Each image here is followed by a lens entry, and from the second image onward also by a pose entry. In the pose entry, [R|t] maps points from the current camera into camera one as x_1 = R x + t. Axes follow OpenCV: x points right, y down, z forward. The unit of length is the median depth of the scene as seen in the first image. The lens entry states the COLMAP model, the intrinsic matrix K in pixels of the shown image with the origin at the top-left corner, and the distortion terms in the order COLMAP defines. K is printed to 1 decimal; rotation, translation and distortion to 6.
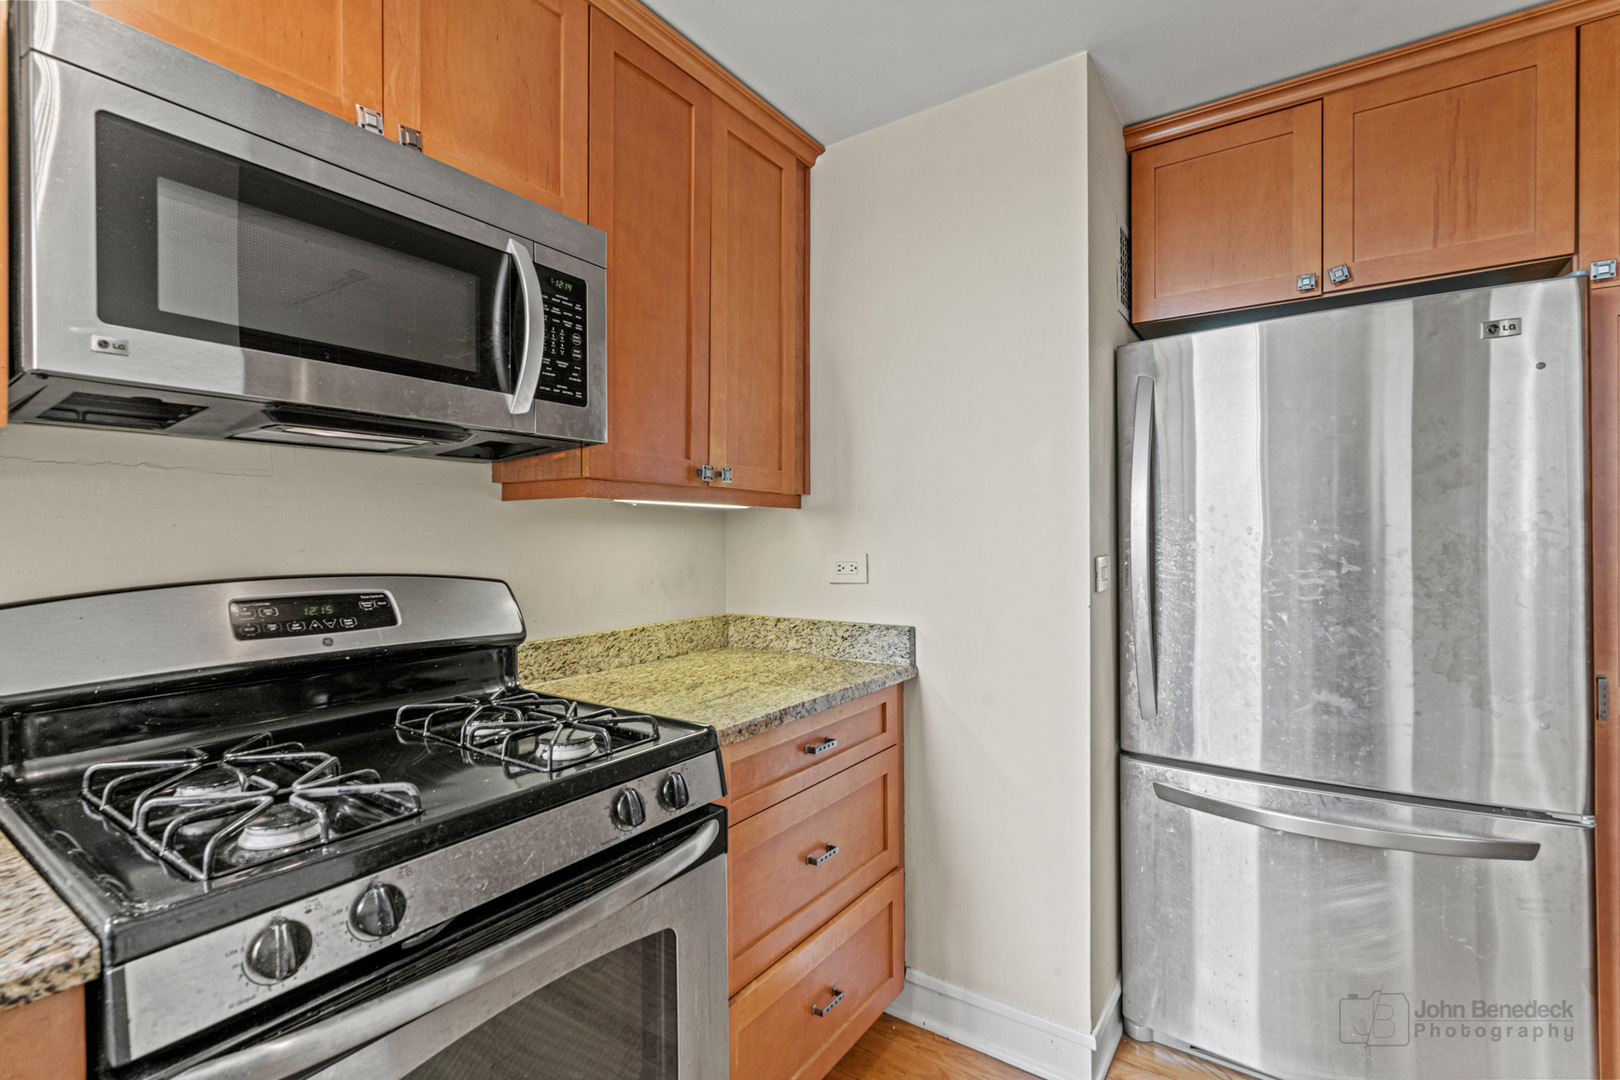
lens RADIAL K [[745.6, 0, 806.1], [0, 745.6, 535.2], [0, 0, 1]] dist [0.001063, -0.000022]
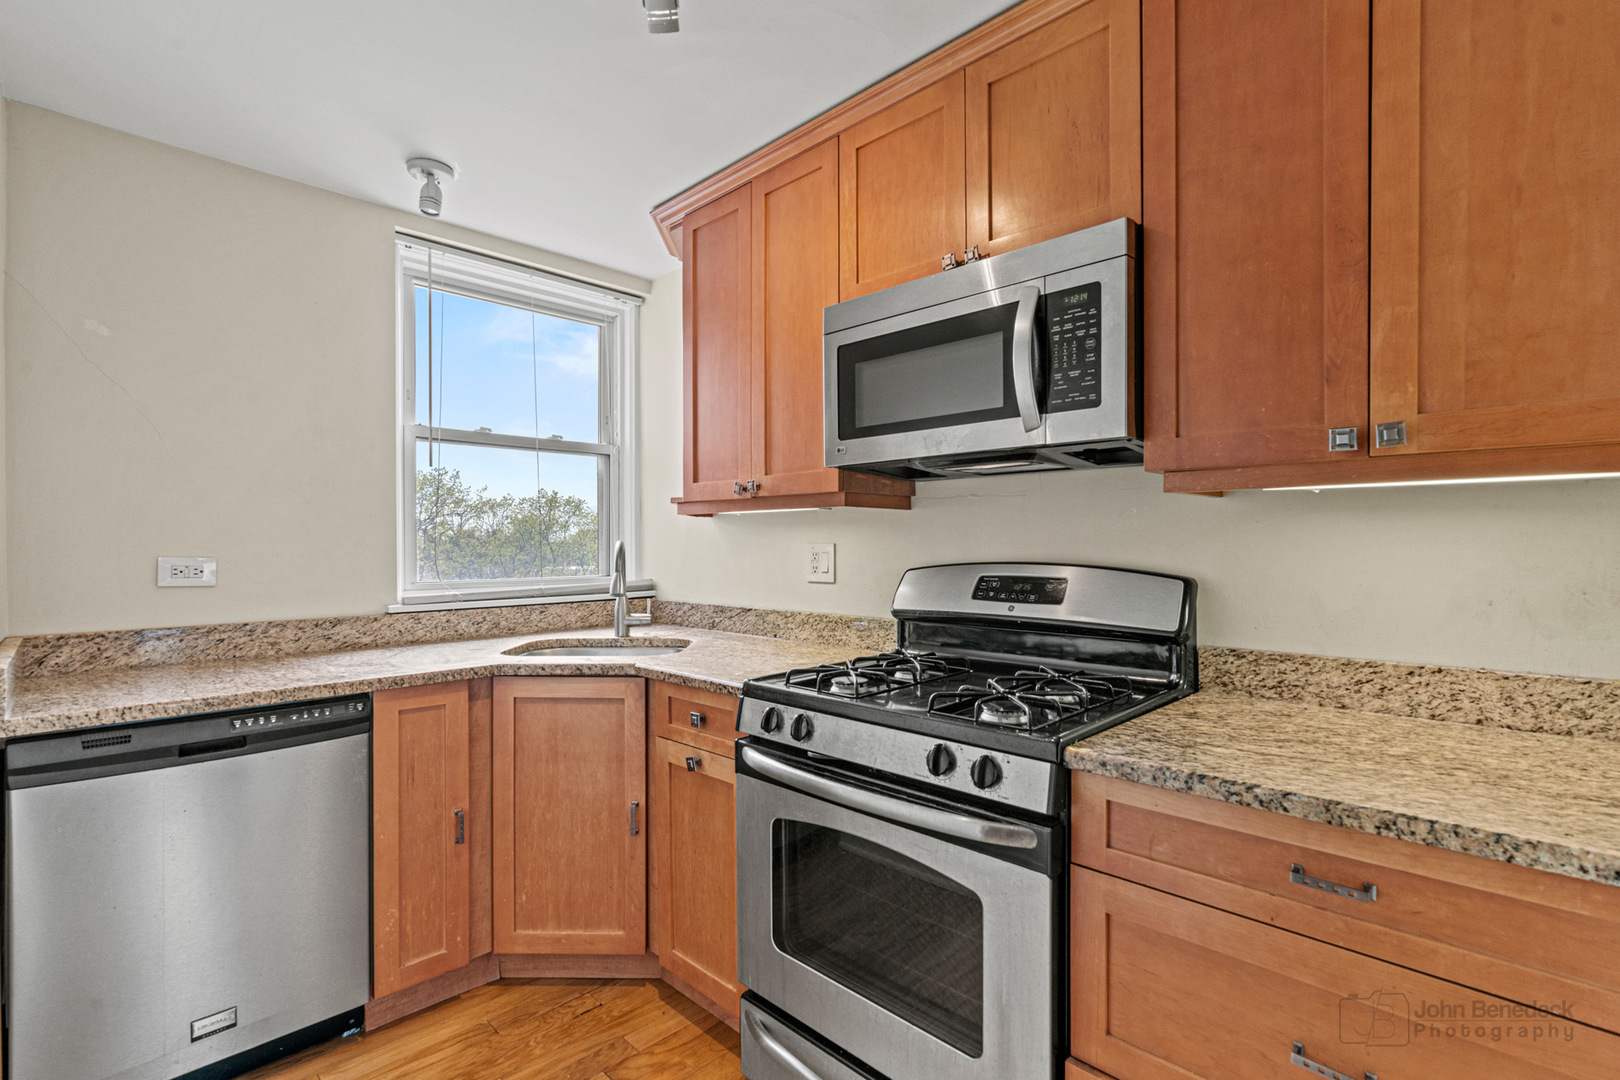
lens RADIAL K [[745.6, 0, 808.9], [0, 745.6, 544.6], [0, 0, 1]] dist [0.001063, -0.000022]
pose [[-0.174853, 0.005809, -0.984577, 0.777508], [0.004648, 0.999976, 0.005075, 0.008942], [0.984583, -0.003689, -0.174876, 0.793488]]
